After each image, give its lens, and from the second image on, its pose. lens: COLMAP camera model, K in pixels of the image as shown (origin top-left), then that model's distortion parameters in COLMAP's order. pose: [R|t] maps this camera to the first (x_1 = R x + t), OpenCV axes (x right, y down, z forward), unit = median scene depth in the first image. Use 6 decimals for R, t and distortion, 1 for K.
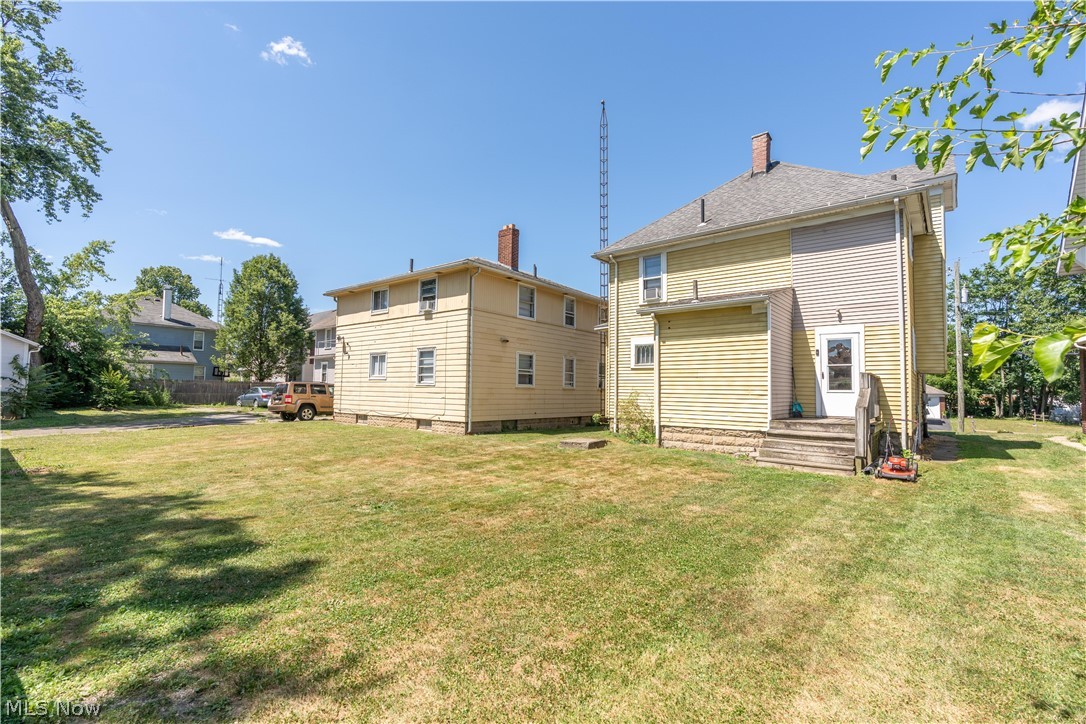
lens RADIAL K [[497.2, 0, 543.4], [0, 497.2, 360.6], [0, 0, 1]] dist [-0.001137, -0.000060]
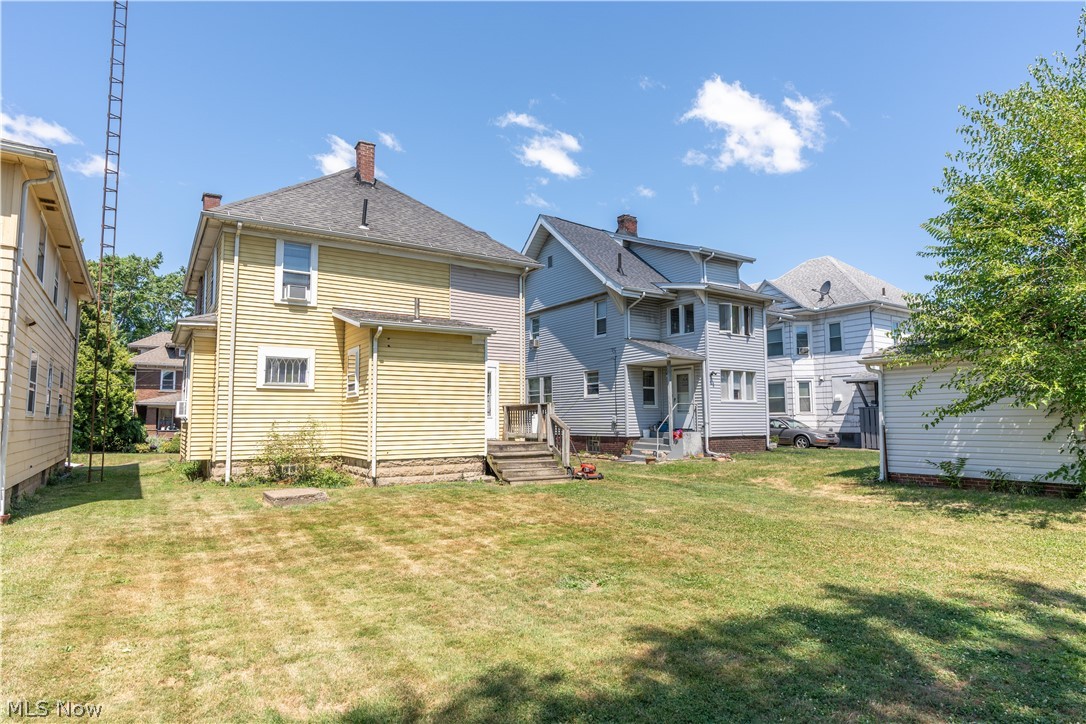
lens RADIAL K [[598.1, 0, 541.5], [0, 598.1, 365.6], [0, 0, 1]] dist [-0.000614, 0.000836]
pose [[0.276720, 0.068060, 0.958537, -0.668832], [-0.050175, 0.997151, -0.056317, 0.013435], [-0.959640, -0.032510, 0.279347, 0.458883]]
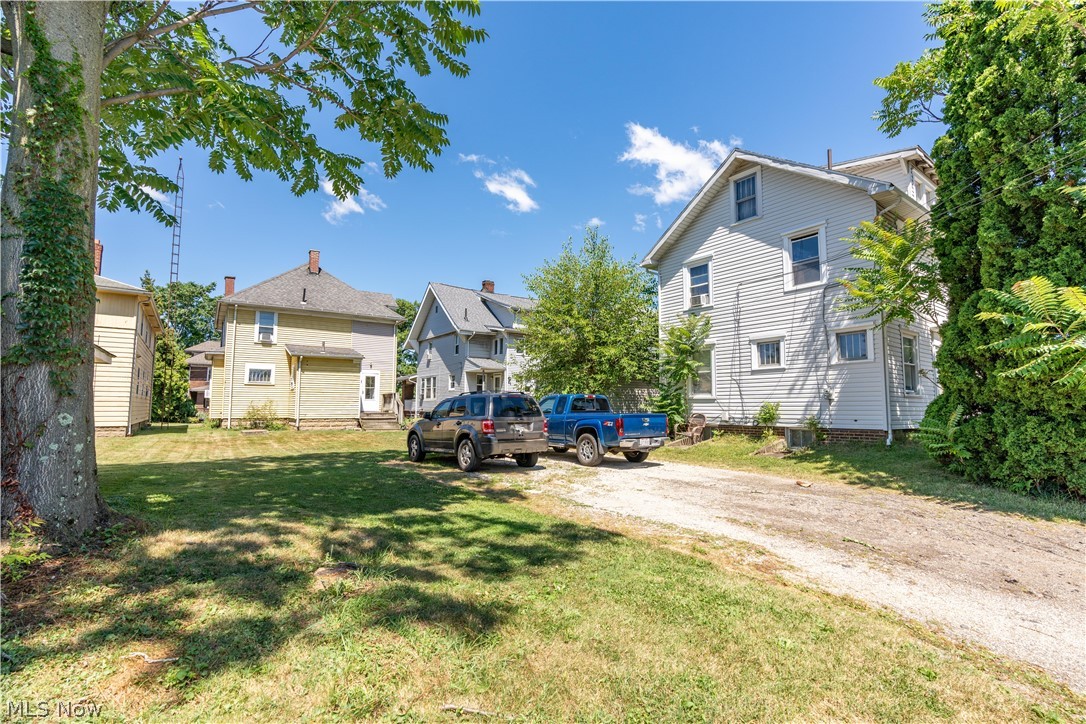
lens RADIAL K [[497.2, 0, 546.1], [0, 497.2, 361.0], [0, 0, 1]] dist [-0.001137, -0.000060]
pose [[0.256759, 0.073028, 0.963713, -1.273292], [-0.061143, 0.996371, -0.059213, -0.024829], [-0.964540, -0.043720, 0.260292, -0.307231]]
